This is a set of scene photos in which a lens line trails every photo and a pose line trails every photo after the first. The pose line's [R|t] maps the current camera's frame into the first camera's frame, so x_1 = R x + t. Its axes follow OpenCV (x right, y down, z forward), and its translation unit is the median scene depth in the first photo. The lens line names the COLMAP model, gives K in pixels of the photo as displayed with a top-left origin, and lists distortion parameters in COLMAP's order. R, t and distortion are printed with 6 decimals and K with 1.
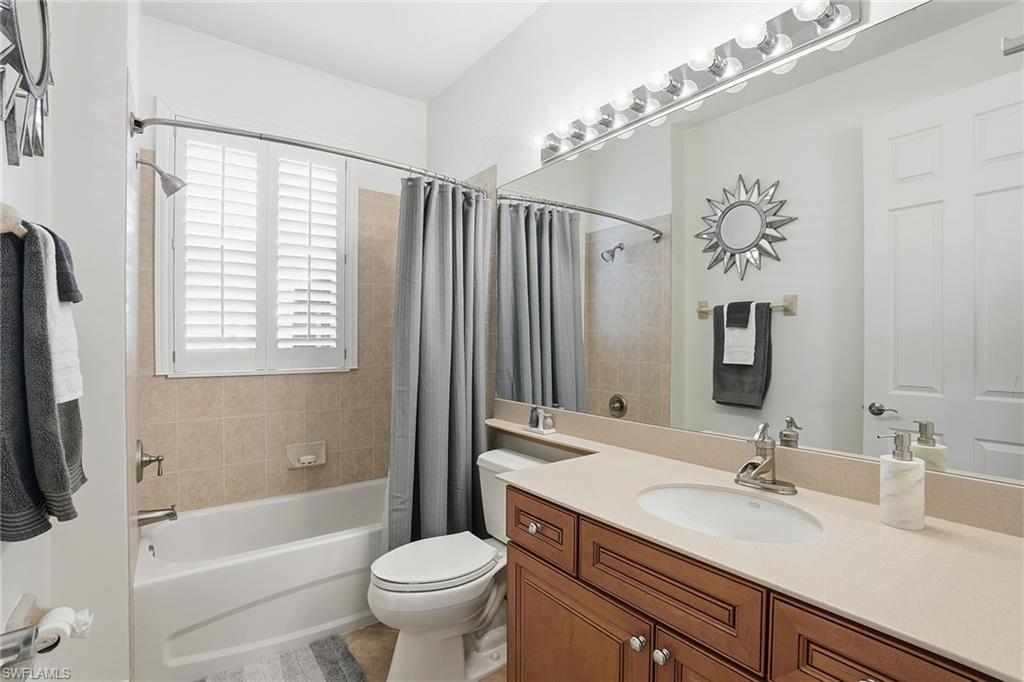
lens RADIAL K [[495.9, 0, 511.2], [0, 495.9, 340.6], [0, 0, 1]] dist [0.018682, 0.000000]
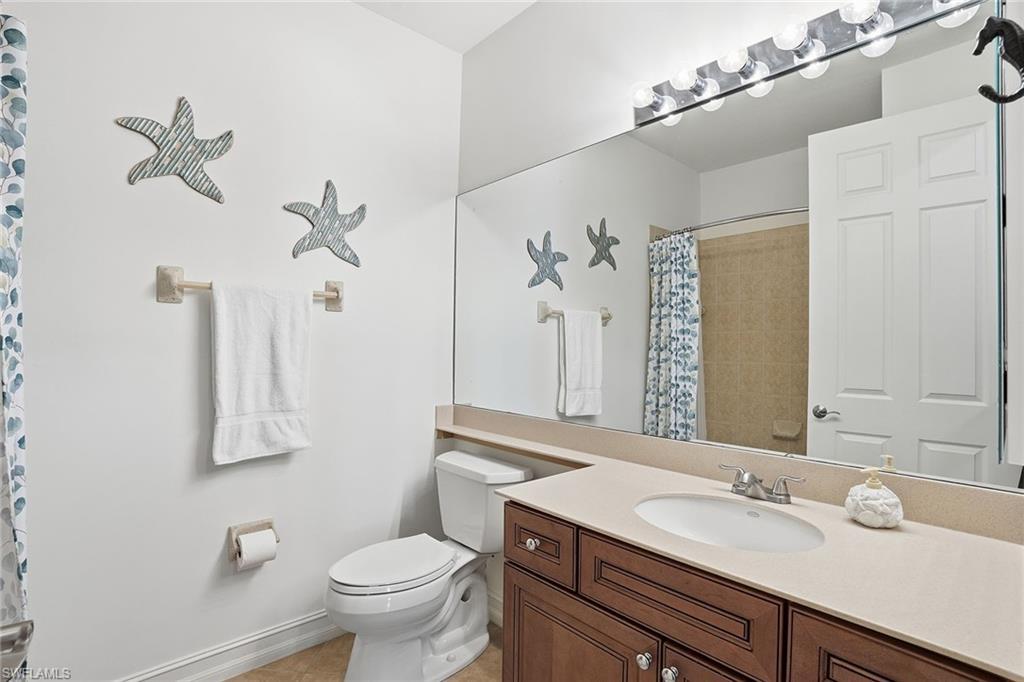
lens RADIAL K [[436.9, 0, 512.6], [0, 436.9, 342.1], [0, 0, 1]] dist [-0.000100, 0.011201]
pose [[0.983510, 0.021948, 0.179515, -0.149860], [-0.021726, 0.999759, -0.003204, -0.000888], [-0.179542, -0.000749, 0.983750, 0.200419]]
